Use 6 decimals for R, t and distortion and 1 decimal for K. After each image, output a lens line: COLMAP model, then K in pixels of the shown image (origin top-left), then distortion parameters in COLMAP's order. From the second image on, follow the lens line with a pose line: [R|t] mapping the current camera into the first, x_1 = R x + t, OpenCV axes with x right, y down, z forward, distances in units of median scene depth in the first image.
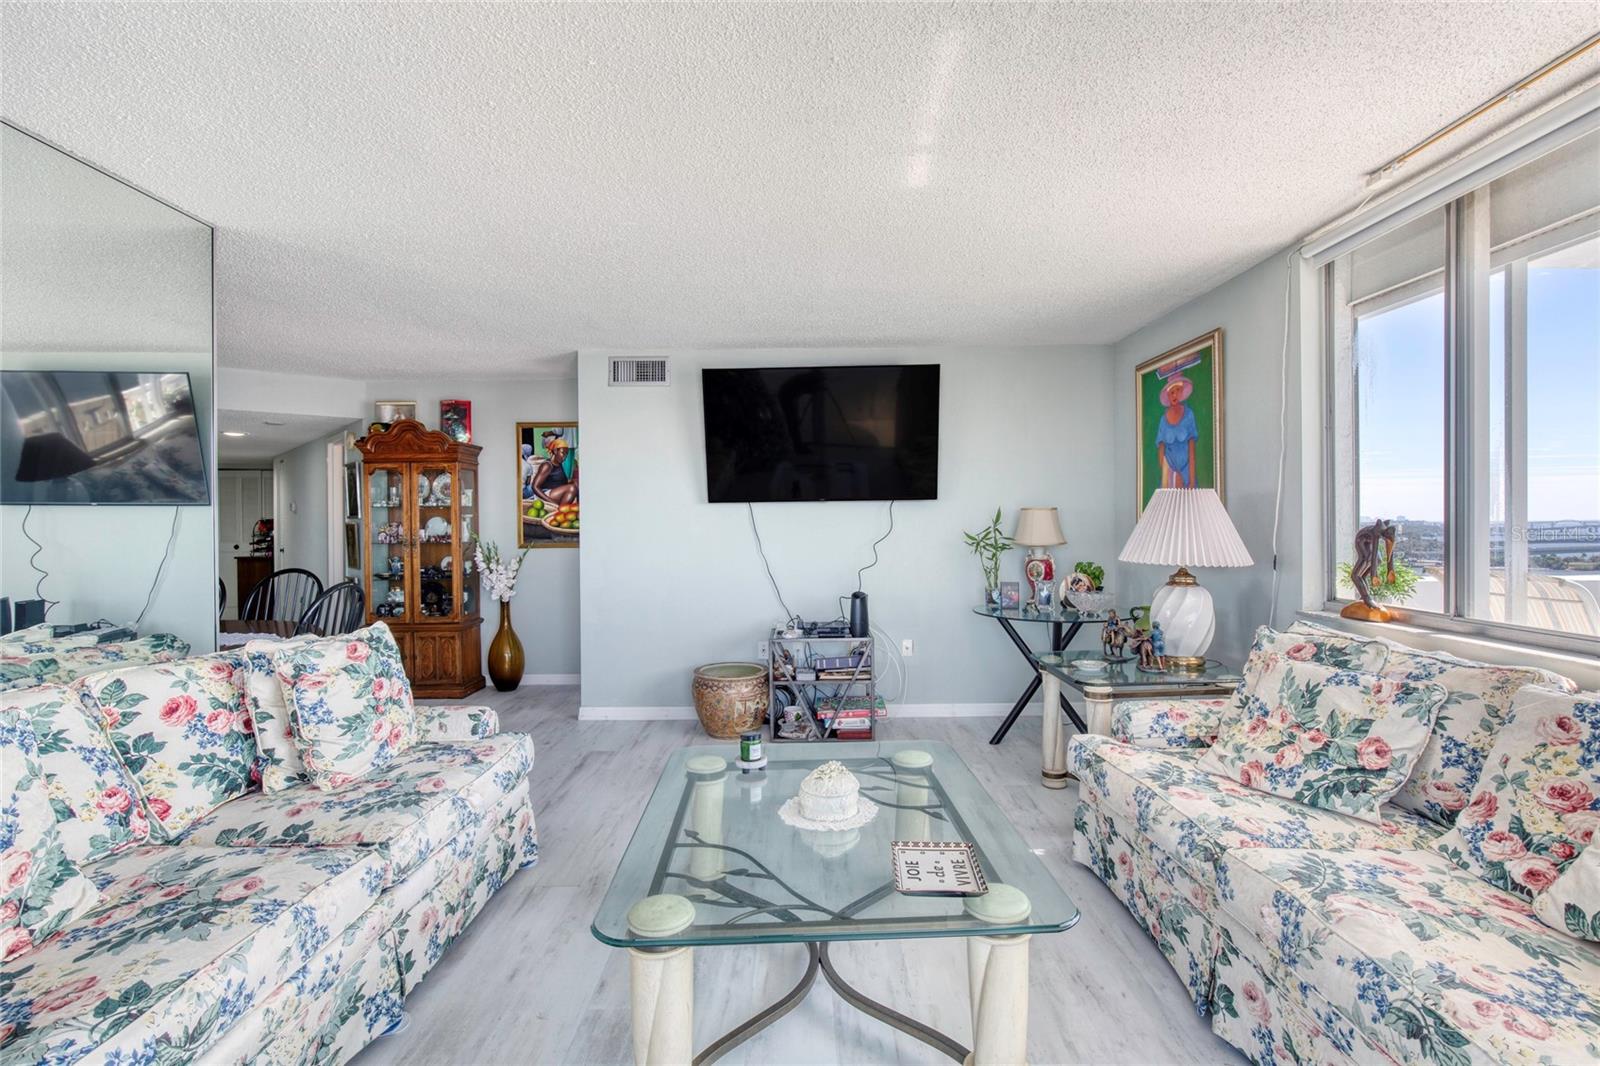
lens RADIAL K [[741.8, 0, 812.2], [0, 741.8, 524.2], [0, 0, 1]] dist [-0.013609, 0.002724]
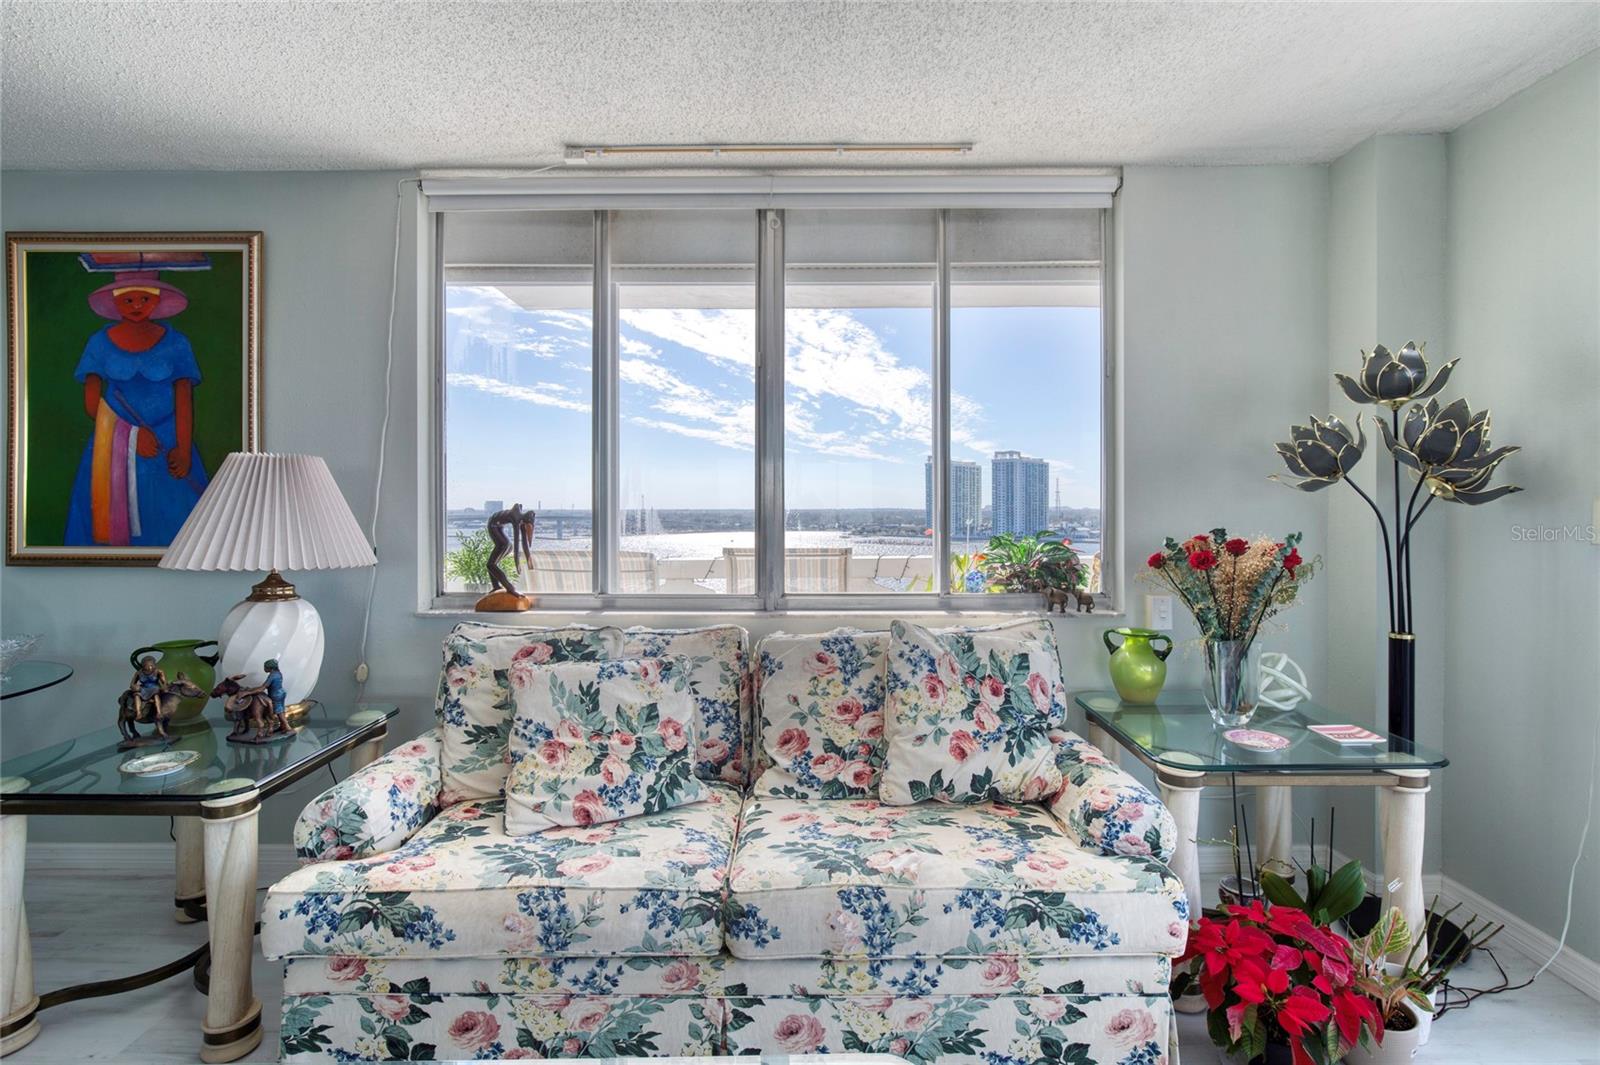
lens RADIAL K [[741.8, 0, 828.7], [0, 741.8, 511.3], [0, 0, 1]] dist [-0.013609, 0.002724]
pose [[0.016733, 0.002907, 0.999856, -0.257655], [0.002354, 0.999993, -0.002947, 0.009841], [-0.999857, 0.002403, 0.016726, 0.803141]]
